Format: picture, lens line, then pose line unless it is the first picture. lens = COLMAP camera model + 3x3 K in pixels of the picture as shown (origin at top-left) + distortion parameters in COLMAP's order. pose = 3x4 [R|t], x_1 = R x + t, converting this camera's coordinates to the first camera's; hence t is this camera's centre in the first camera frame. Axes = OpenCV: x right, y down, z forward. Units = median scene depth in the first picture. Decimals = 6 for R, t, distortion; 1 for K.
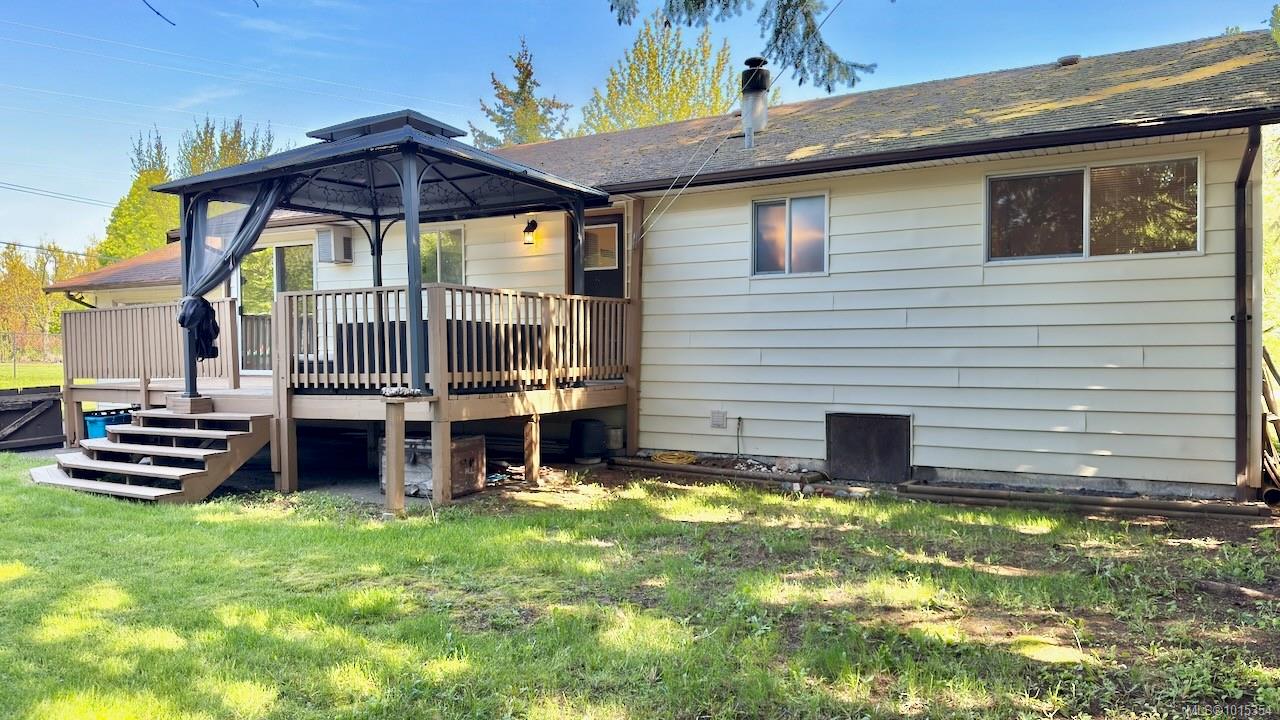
lens RADIAL K [[891.0, 0, 640.6], [0, 891.0, 366.5], [0, 0, 1]] dist [0.076588, -0.087743]
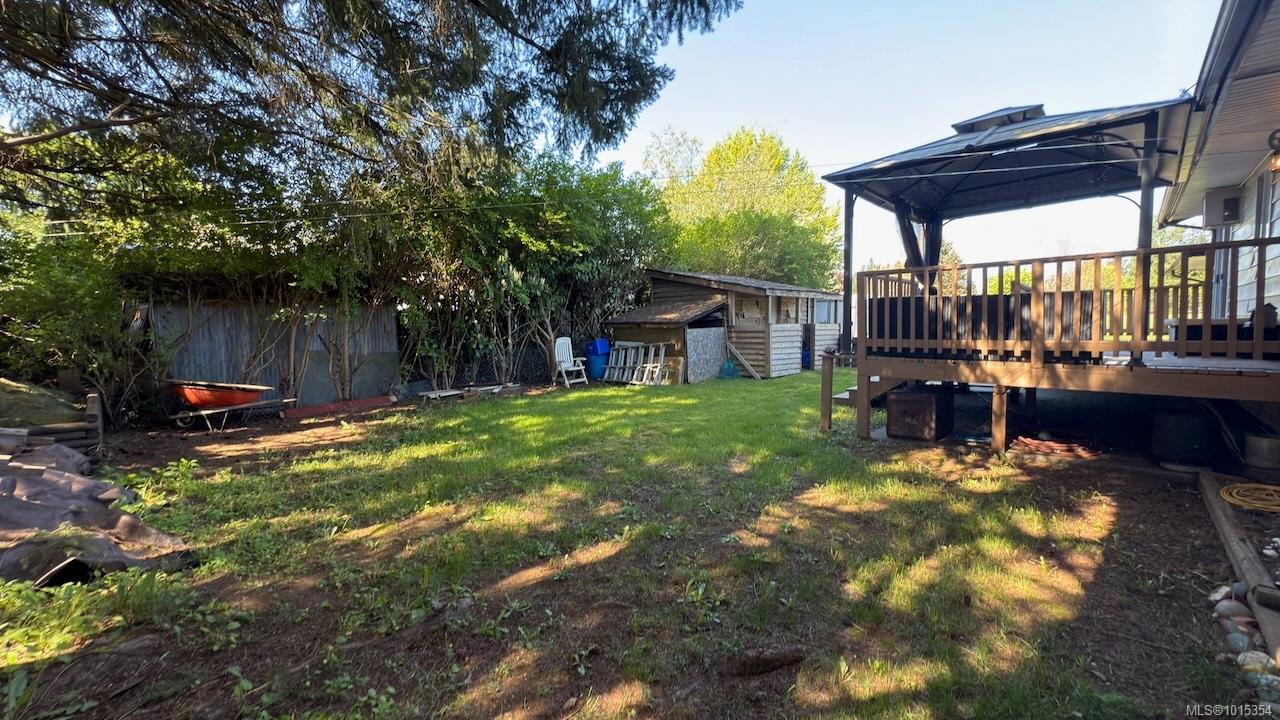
lens RADIAL K [[510.5, 0, 632.9], [0, 510.5, 356.2], [0, 0, 1]] dist [-0.000280, -0.000604]
pose [[-0.253899, 0.071628, -0.964575, 0.508169], [-0.000777, 0.997239, 0.074258, -0.019725], [0.967230, 0.019603, -0.253143, 0.723089]]
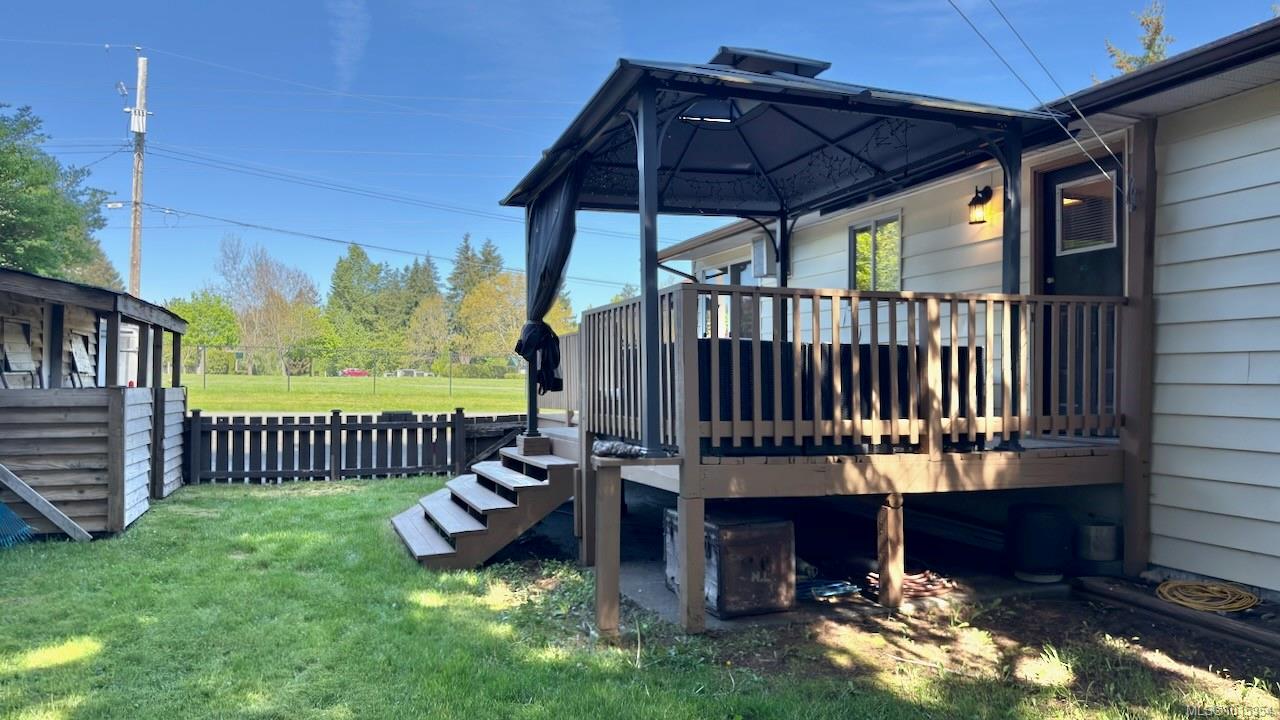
lens RADIAL K [[891.0, 0, 639.0], [0, 891.0, 362.1], [0, 0, 1]] dist [0.076588, -0.087743]
pose [[0.763140, -0.005667, -0.646208, 0.136954], [-0.017565, 0.999410, -0.029507, -0.013622], [0.645994, 0.033868, 0.762591, 0.409182]]
